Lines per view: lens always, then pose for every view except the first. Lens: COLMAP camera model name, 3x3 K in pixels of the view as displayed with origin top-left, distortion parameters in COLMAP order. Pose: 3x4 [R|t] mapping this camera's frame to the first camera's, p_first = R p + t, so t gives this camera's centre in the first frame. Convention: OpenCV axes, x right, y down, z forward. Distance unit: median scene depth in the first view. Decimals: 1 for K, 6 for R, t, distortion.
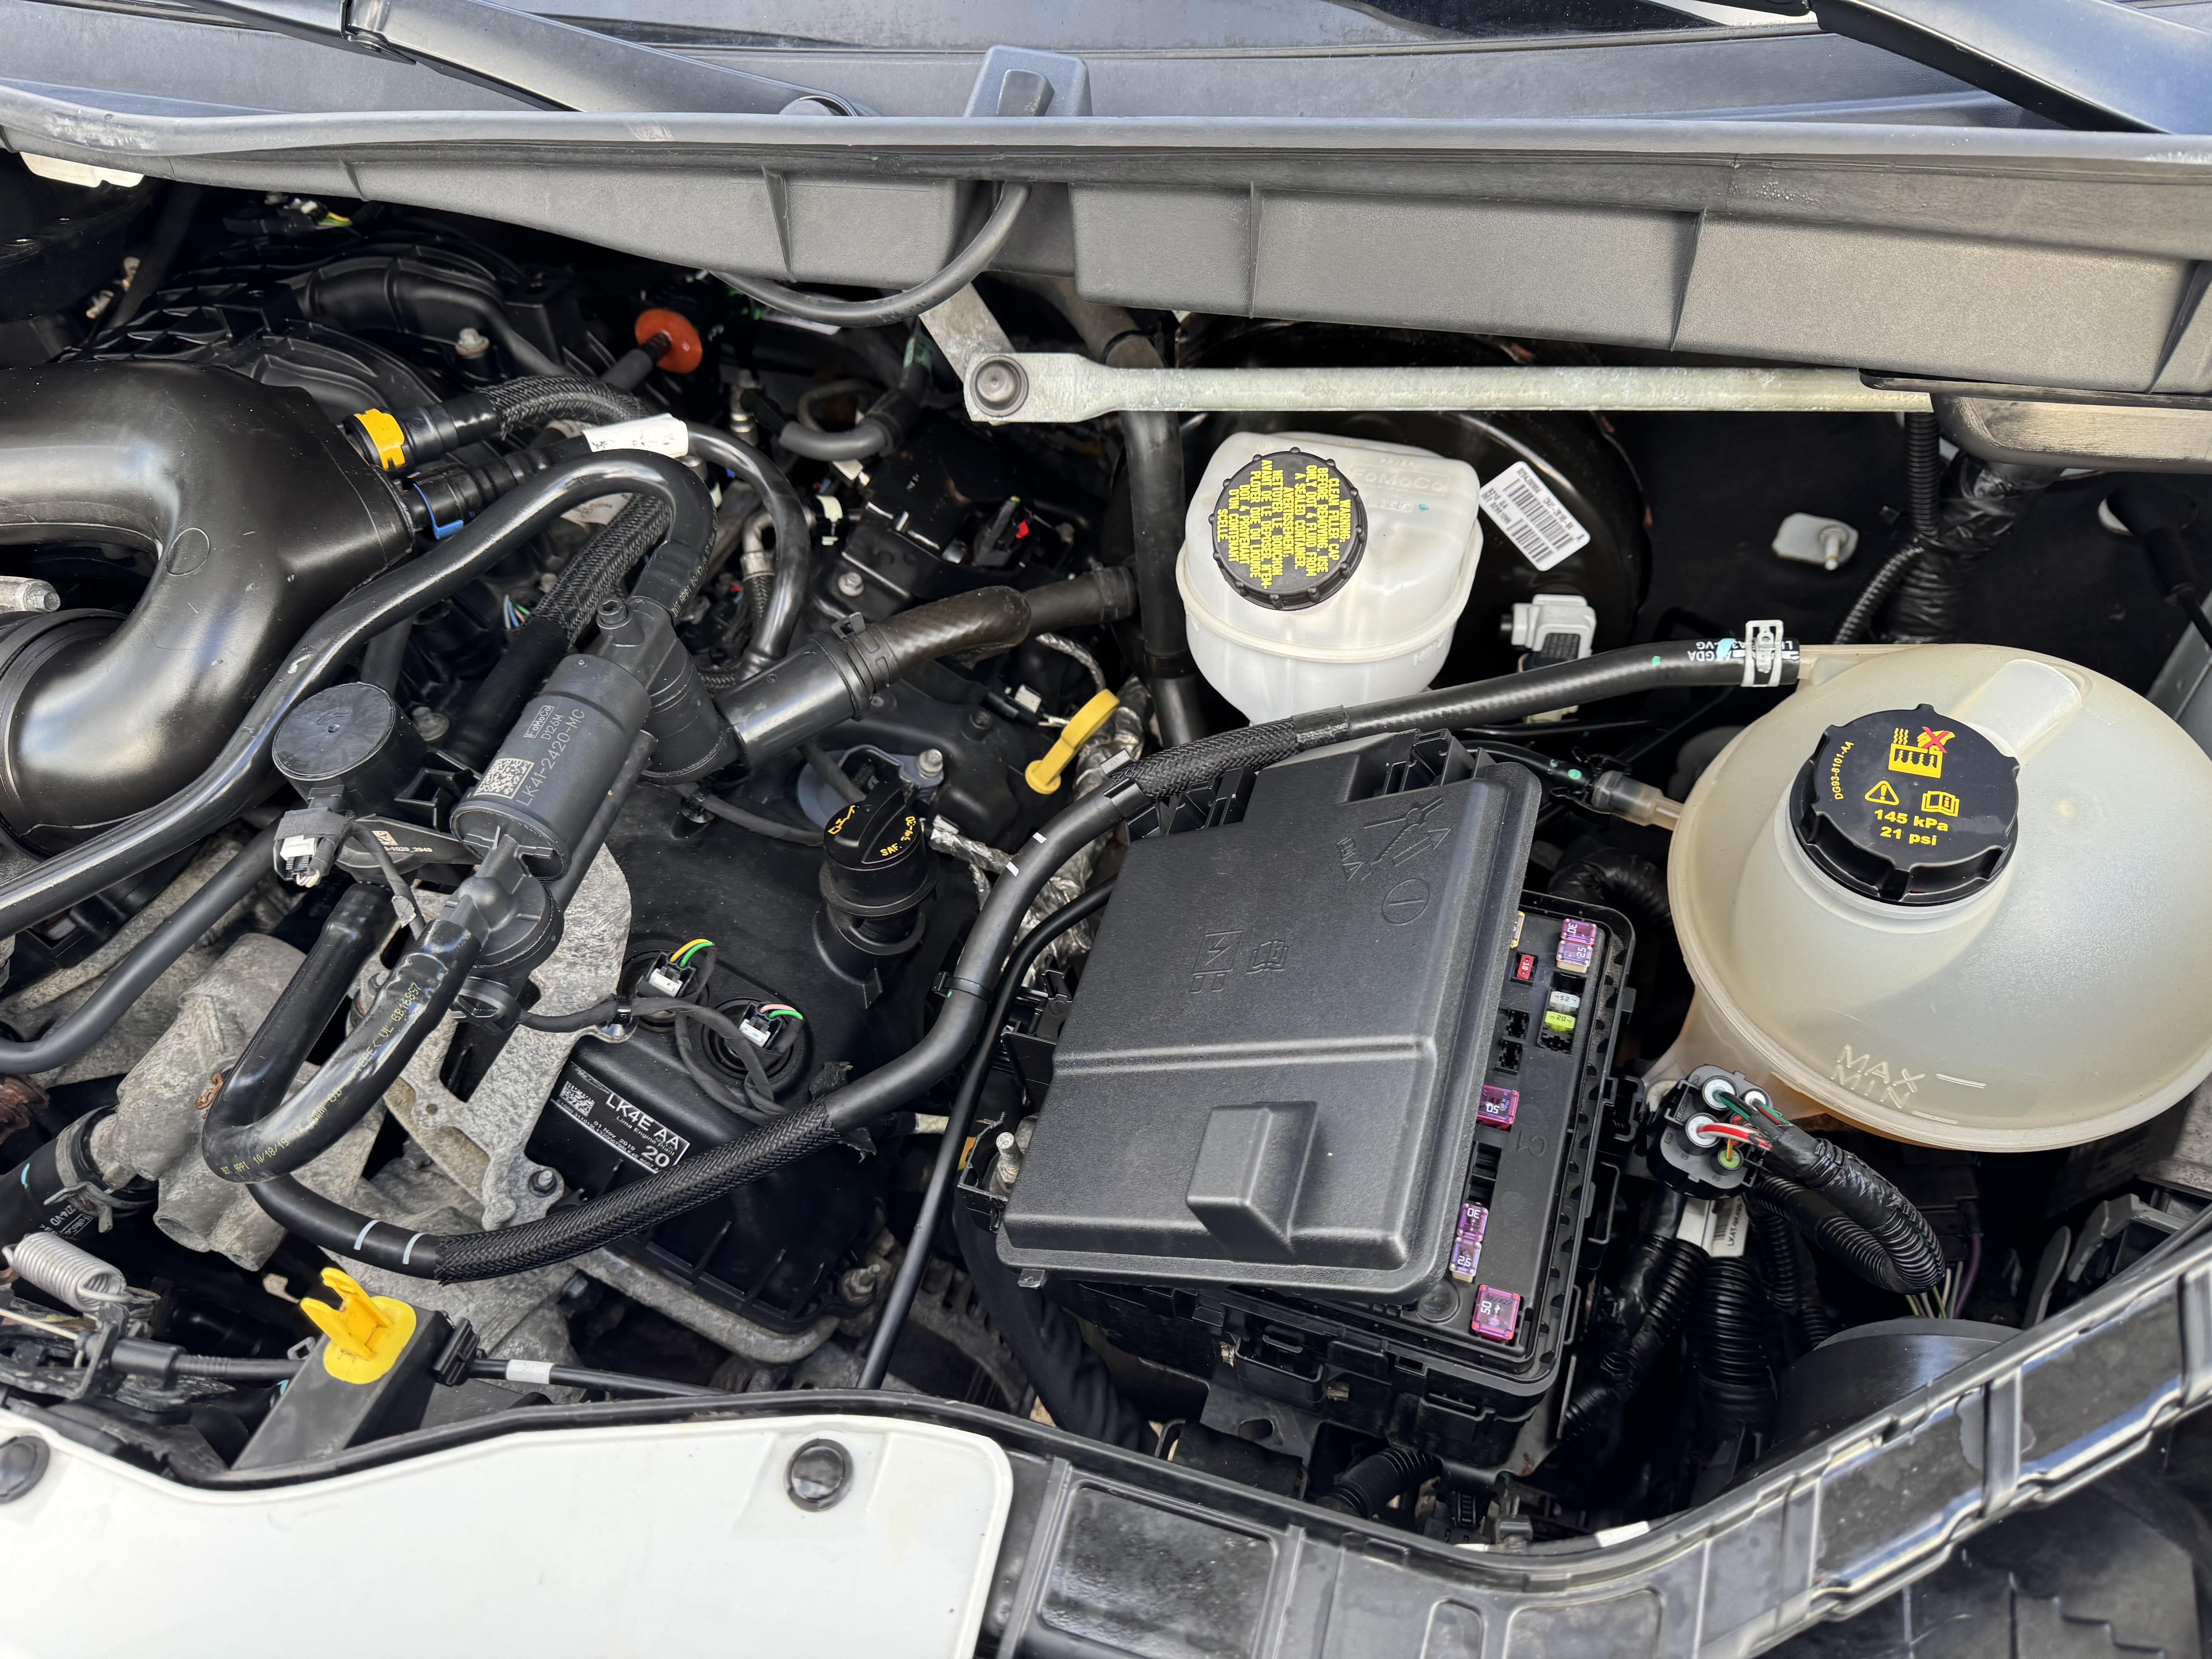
lens RADIAL K [[1589.6, 0, 1107.3], [0, 1589.6, 832.6], [0, 0, 1]] dist [0.079267, -0.120555]
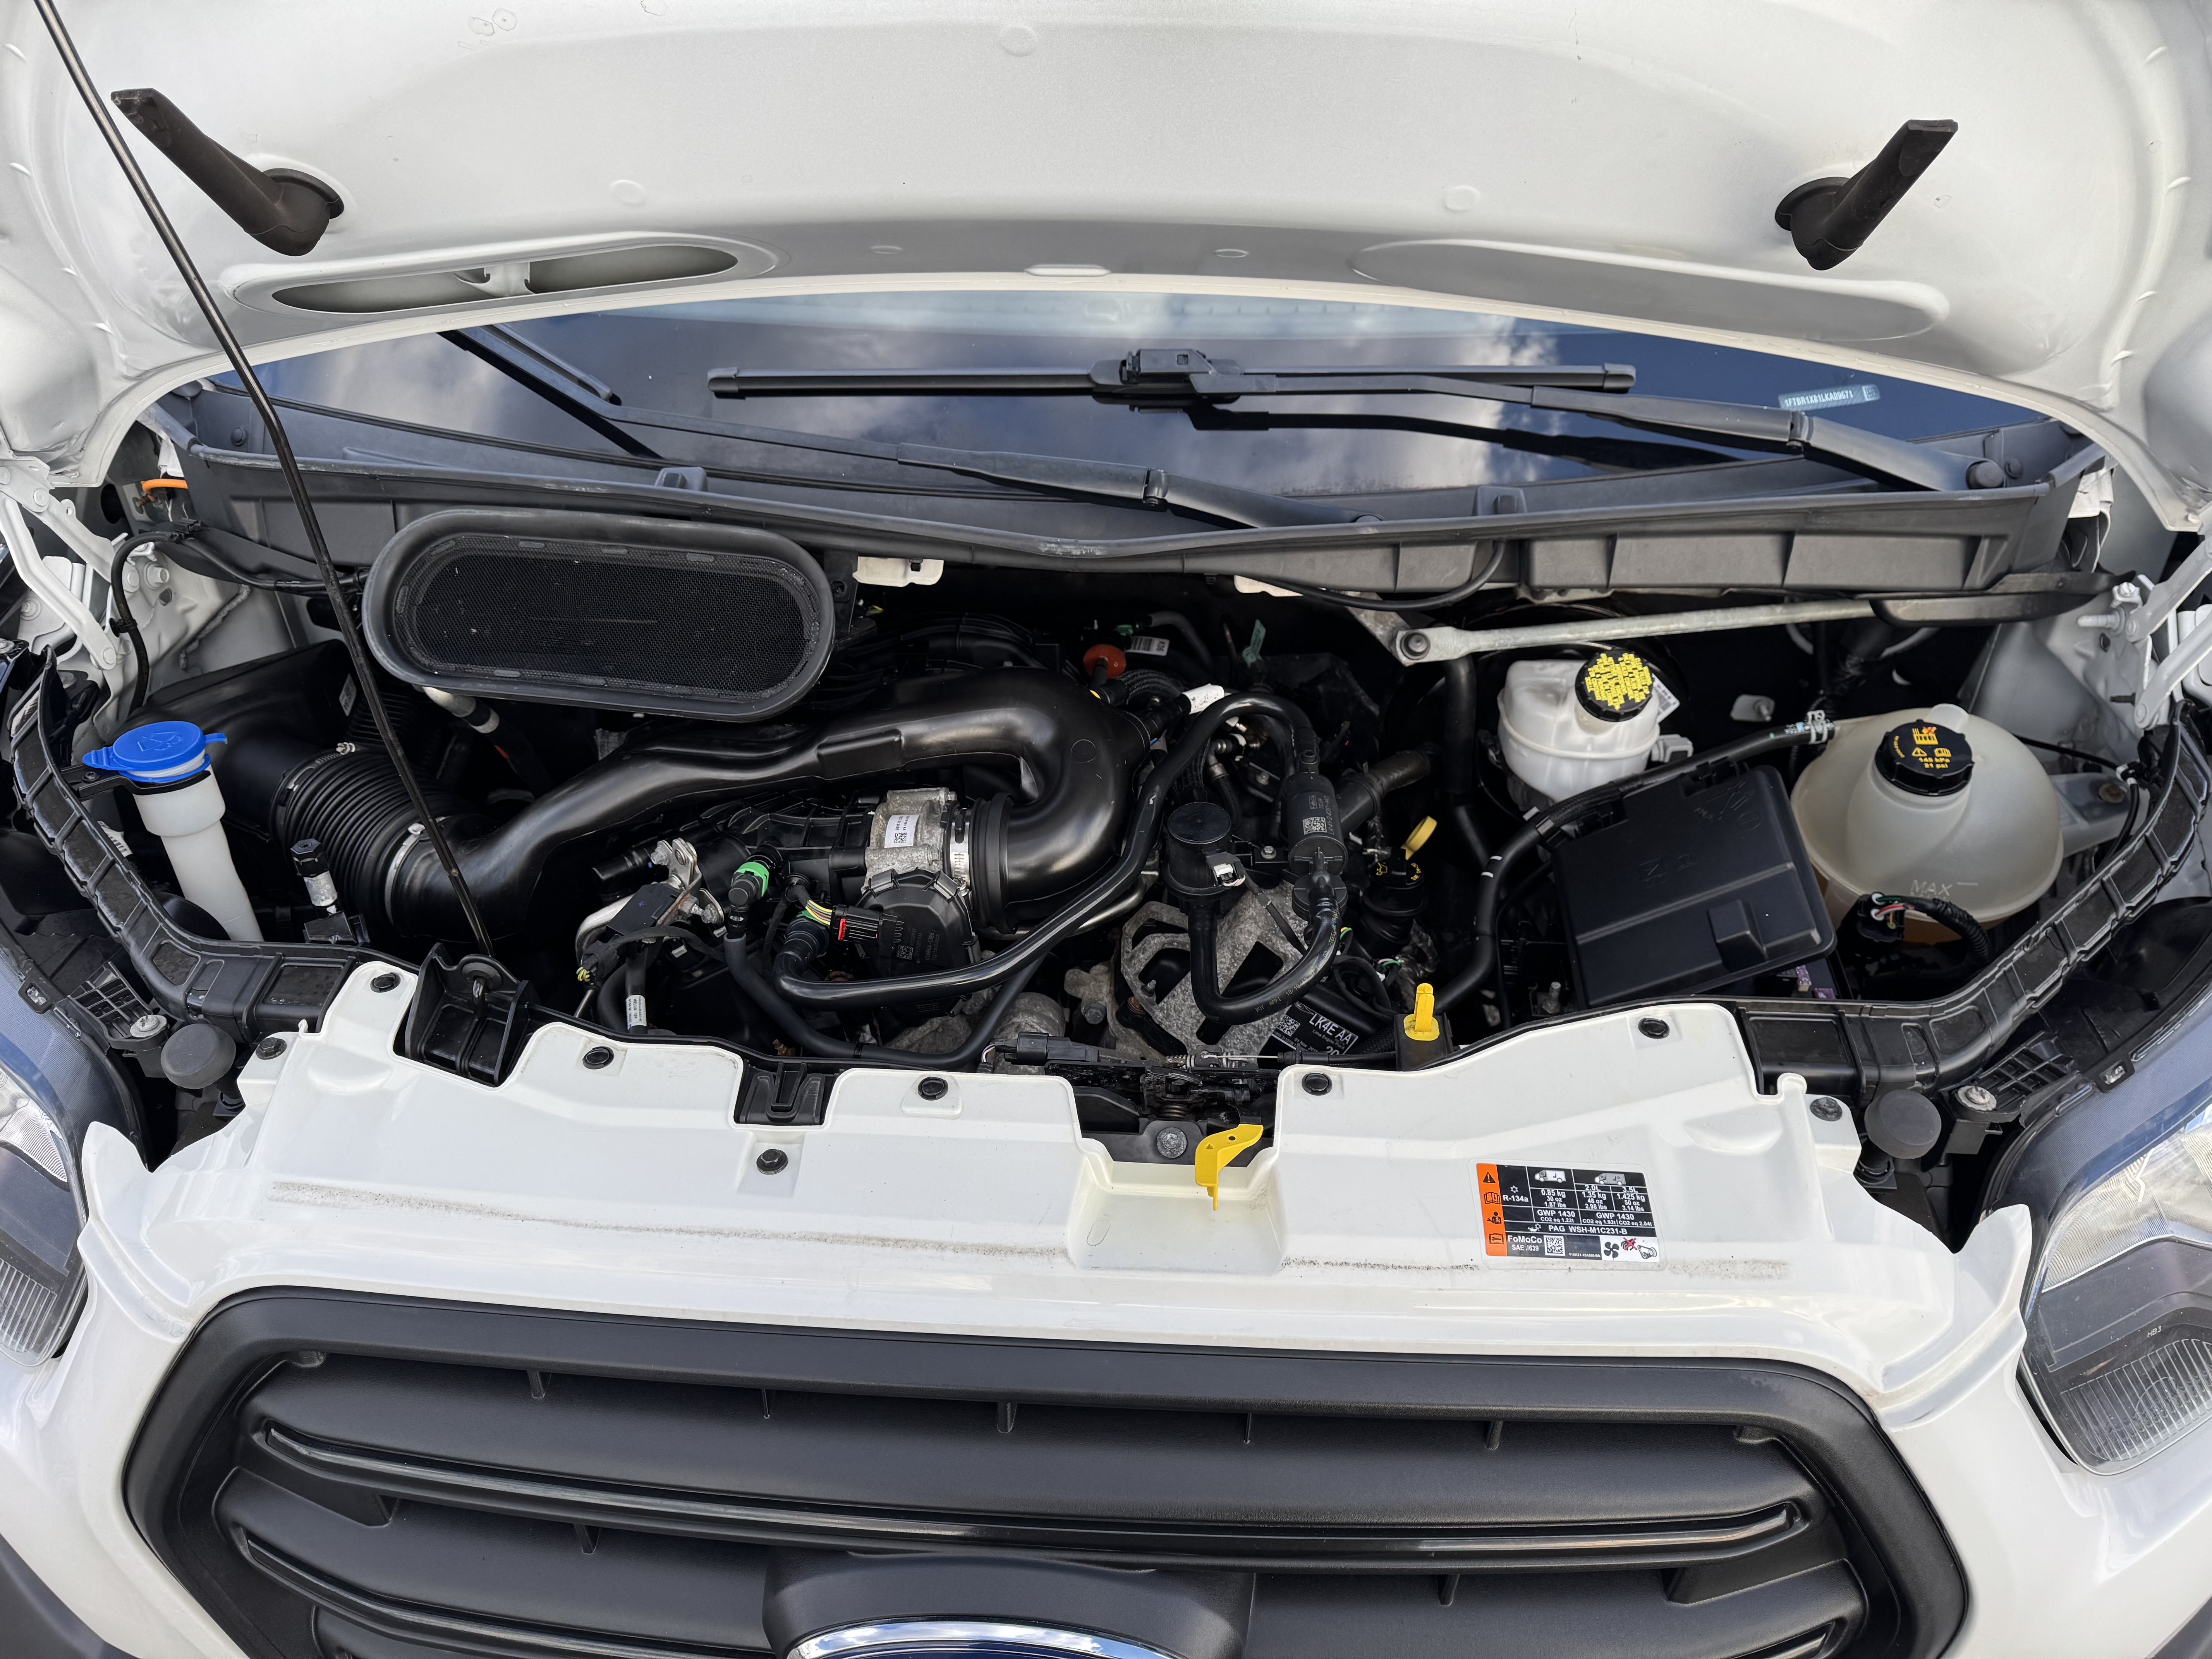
lens RADIAL K [[1558.3, 0, 1108.3], [0, 1558.3, 819.4], [0, 0, 1]] dist [0.005904, -0.003276]
pose [[0.974275, -0.100928, 0.201498, -1.005561], [0.145705, 0.964201, -0.221554, 0.353169], [-0.171923, 0.245214, 0.954103, -0.843364]]
